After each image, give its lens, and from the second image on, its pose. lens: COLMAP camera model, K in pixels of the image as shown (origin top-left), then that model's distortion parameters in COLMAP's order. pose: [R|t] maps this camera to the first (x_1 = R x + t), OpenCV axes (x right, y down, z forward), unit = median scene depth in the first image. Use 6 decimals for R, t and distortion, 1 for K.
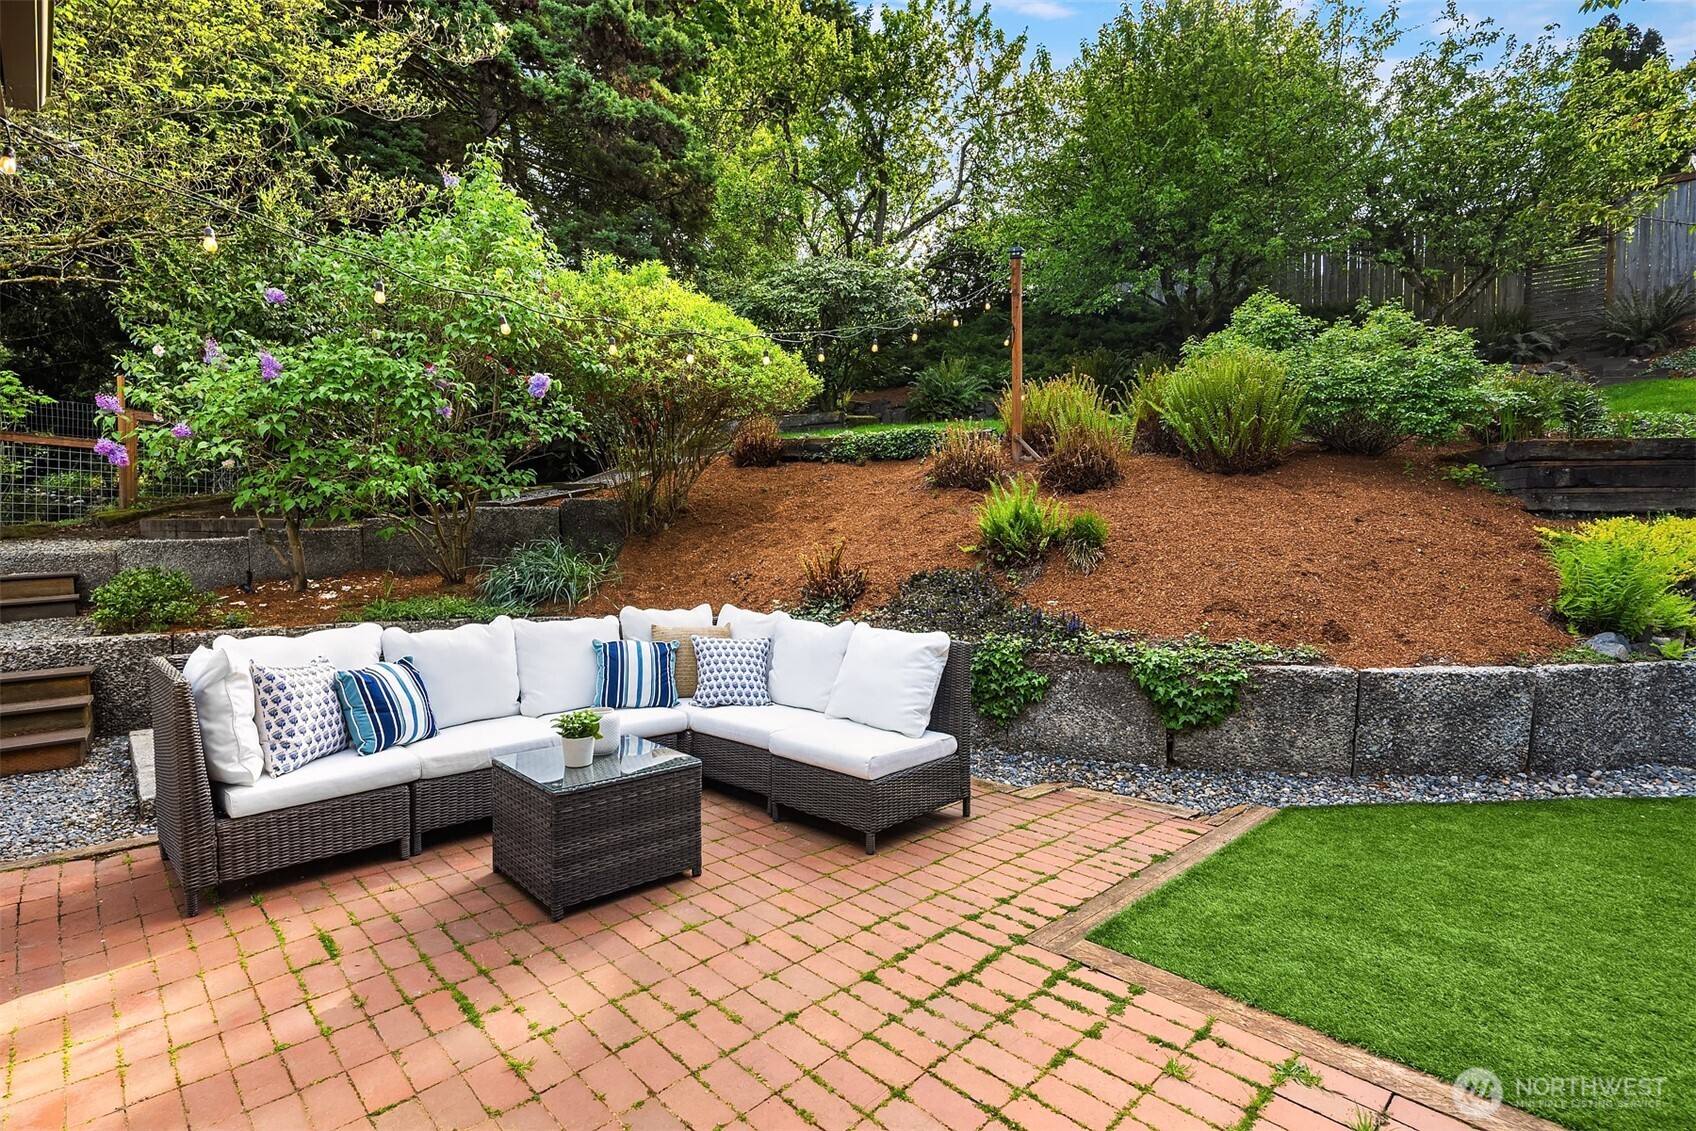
lens RADIAL K [[824.7, 0, 842.3], [0, 824.7, 557.9], [0, 0, 1]] dist [0.004711, -0.000913]
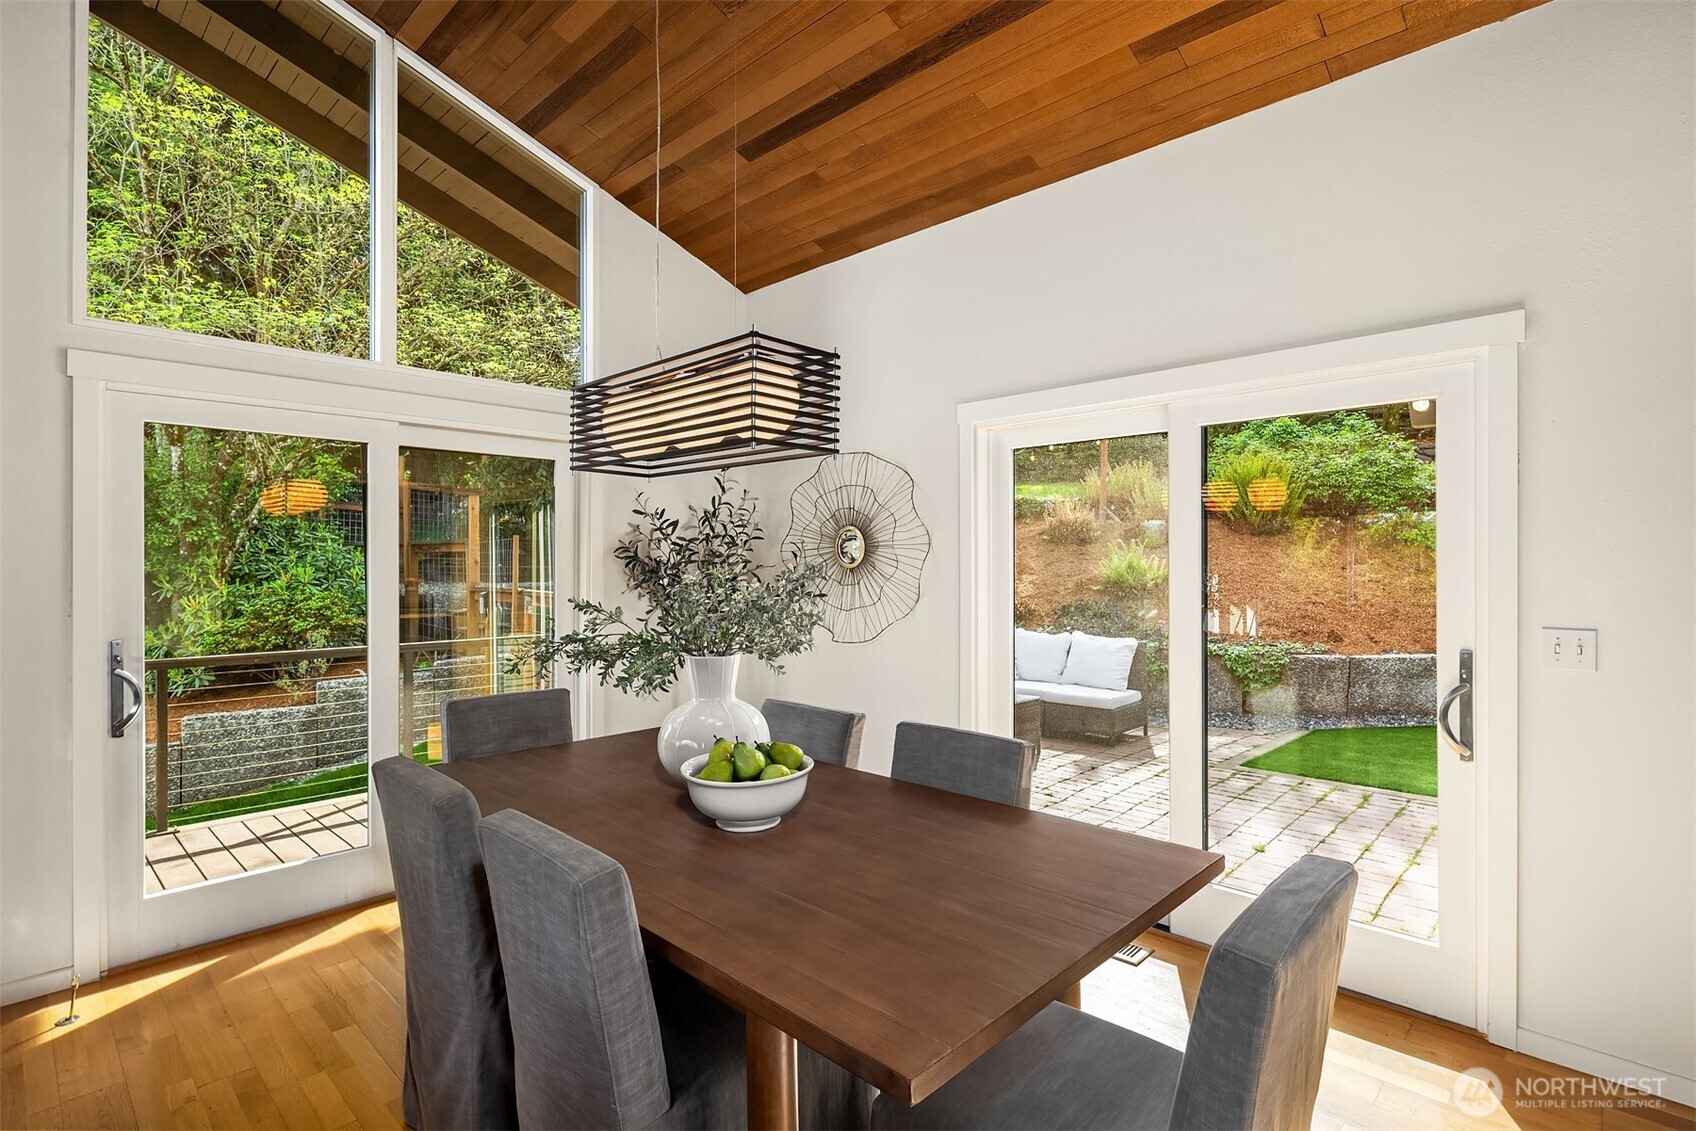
lens RADIAL K [[824.7, 0, 845.3], [0, 824.7, 564.9], [0, 0, 1]] dist [0.004711, -0.000913]
pose [[0.999538, -0.005162, 0.029937, -0.523441], [0.005922, 0.999661, -0.025360, -0.024671], [-0.029796, 0.025525, 0.999230, -0.767089]]
